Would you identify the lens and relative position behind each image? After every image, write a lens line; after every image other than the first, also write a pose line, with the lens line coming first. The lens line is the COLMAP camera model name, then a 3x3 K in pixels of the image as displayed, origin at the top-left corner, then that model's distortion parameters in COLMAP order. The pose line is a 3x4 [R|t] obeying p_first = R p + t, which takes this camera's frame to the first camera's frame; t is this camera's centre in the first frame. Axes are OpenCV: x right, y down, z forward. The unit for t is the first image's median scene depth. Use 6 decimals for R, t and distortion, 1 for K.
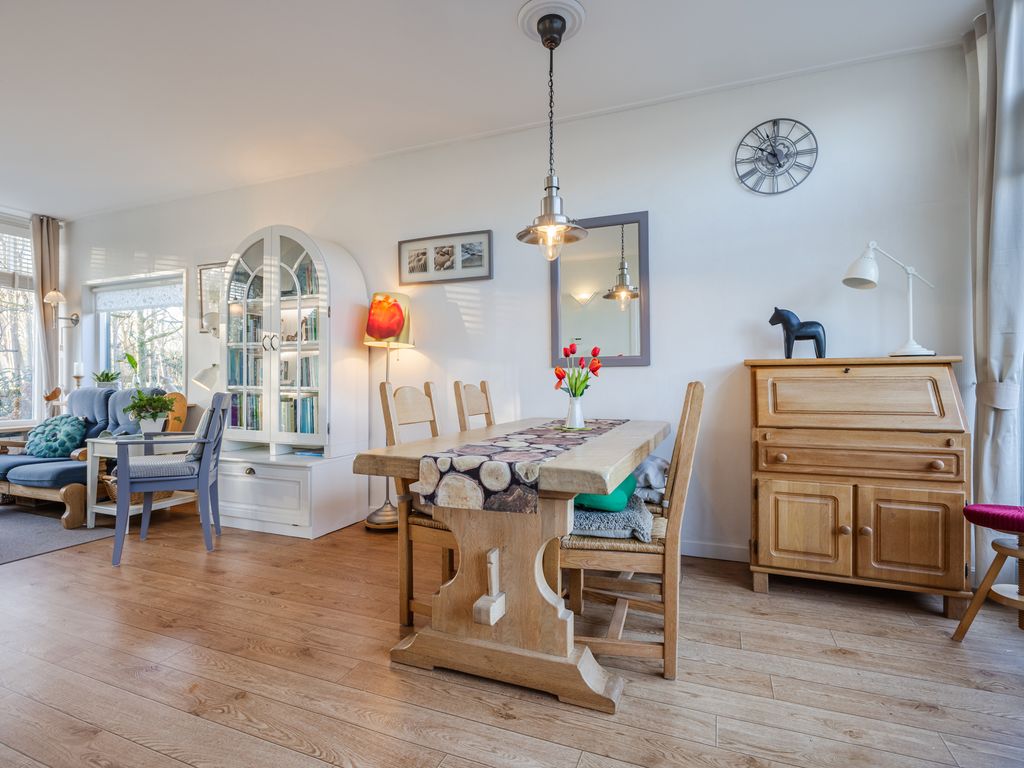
lens RADIAL K [[502.8, 0, 510.3], [0, 502.8, 380.7], [0, 0, 1]] dist [-0.018280, 0.000170]
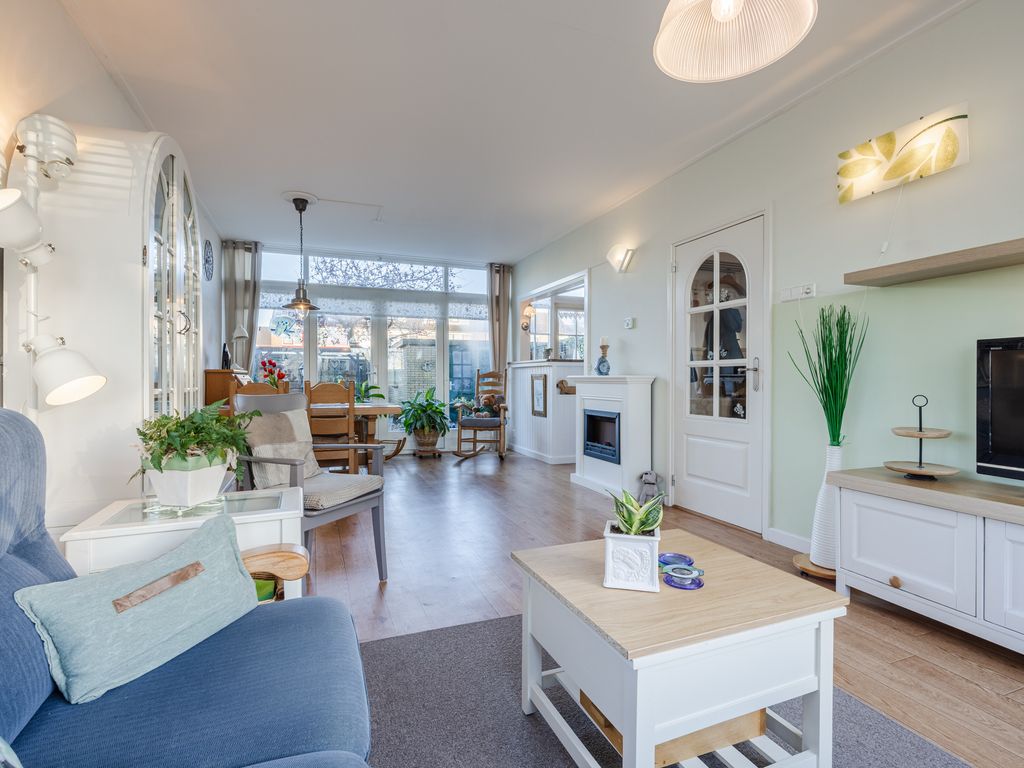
lens RADIAL K [[502.8, 0, 510.3], [0, 502.8, 380.7], [0, 0, 1]] dist [-0.018280, 0.000170]
pose [[-0.680923, 0.000350, 0.732355, -1.265072], [-0.000014, 1.000000, -0.000491, 0.001188], [-0.732355, -0.000345, -0.680923, 1.128554]]
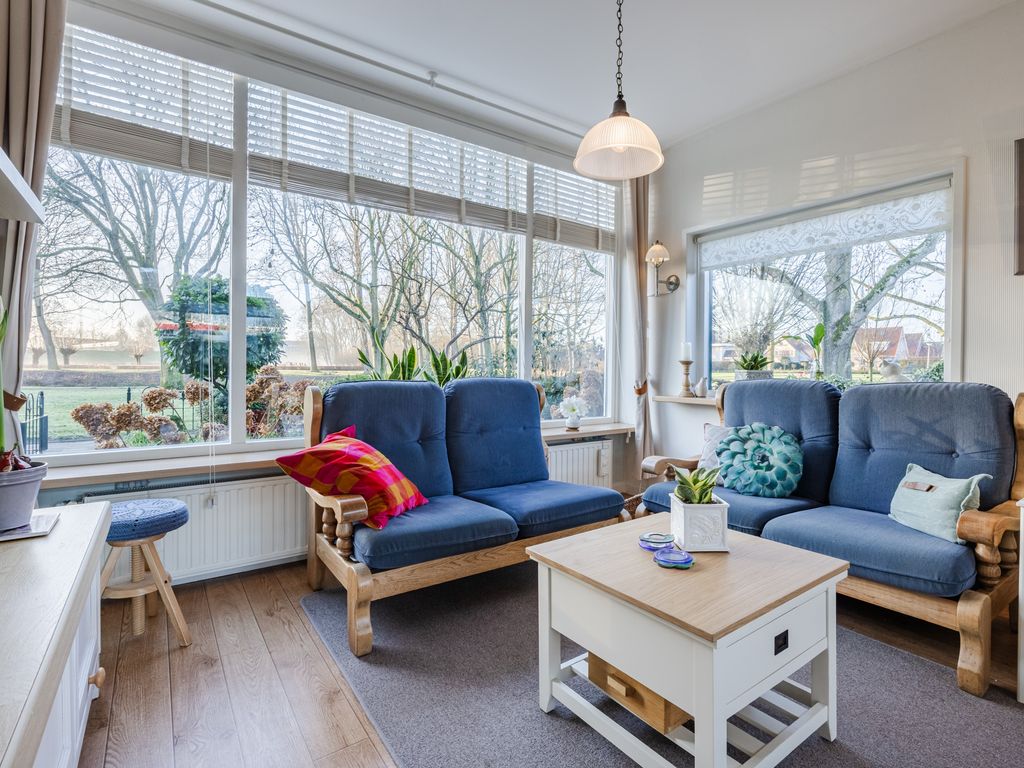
lens RADIAL K [[507.2, 0, 517.4], [0, 507.2, 374.1], [0, 0, 1]] dist [-0.003257, 0.000002]
pose [[0.836495, 0.011043, -0.547864, -0.950773], [-0.004003, 0.999893, 0.014043, -0.000143], [0.547961, -0.009554, 0.836450, 0.364589]]
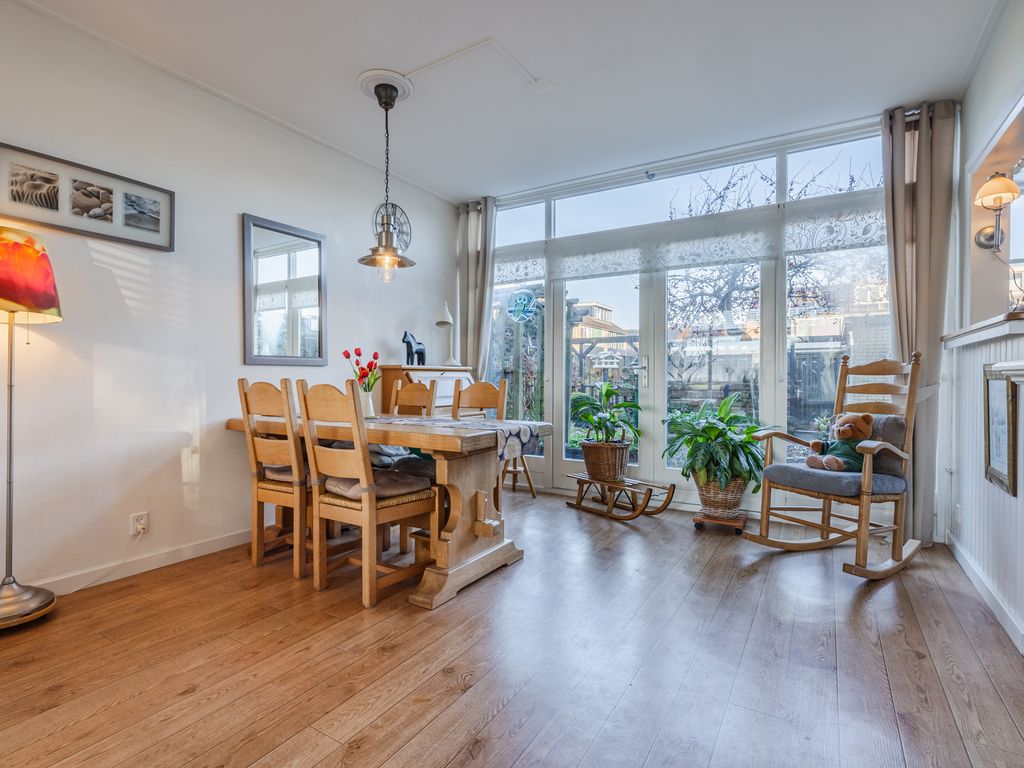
lens RADIAL K [[507.2, 0, 517.4], [0, 507.2, 374.1], [0, 0, 1]] dist [-0.003257, 0.000002]
pose [[0.175274, 0.011842, 0.984448, -0.714560], [-0.004548, 0.999927, -0.011218, 0.001139], [-0.984509, -0.002511, 0.175315, 0.294047]]
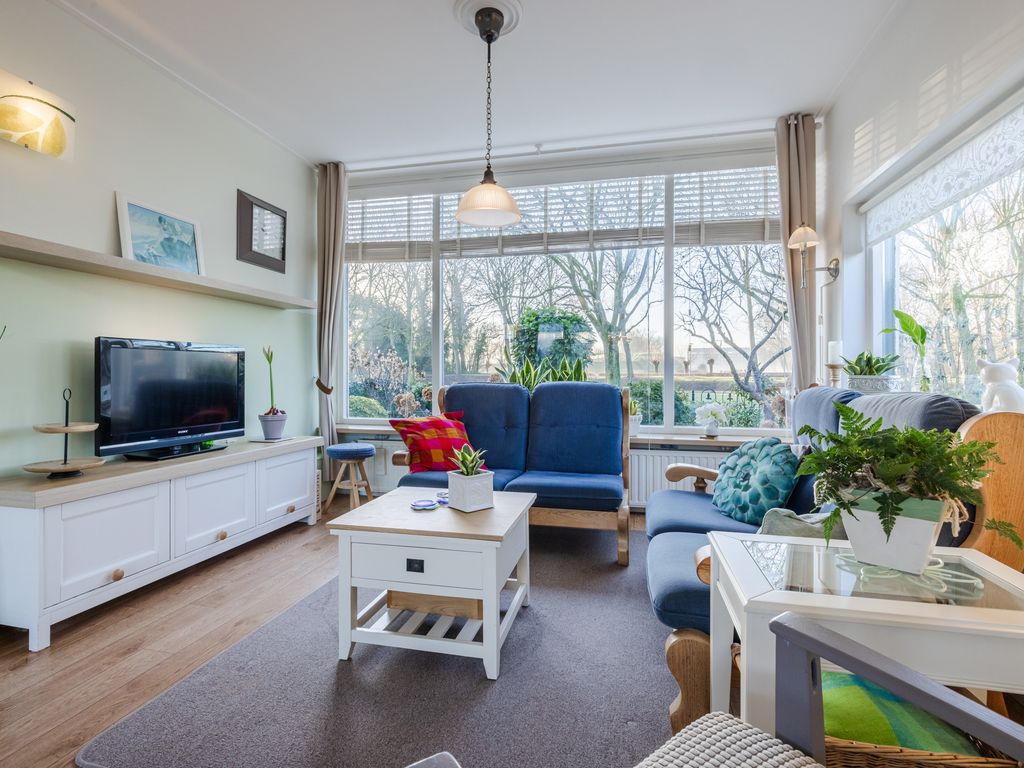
lens RADIAL K [[507.2, 0, 517.4], [0, 507.2, 374.1], [0, 0, 1]] dist [-0.003257, 0.000002]
pose [[0.144261, 0.001547, -0.989538, -0.486253], [0.000099, 0.999999, 0.001577, 0.000782], [0.989540, -0.000325, 0.144261, 0.777851]]
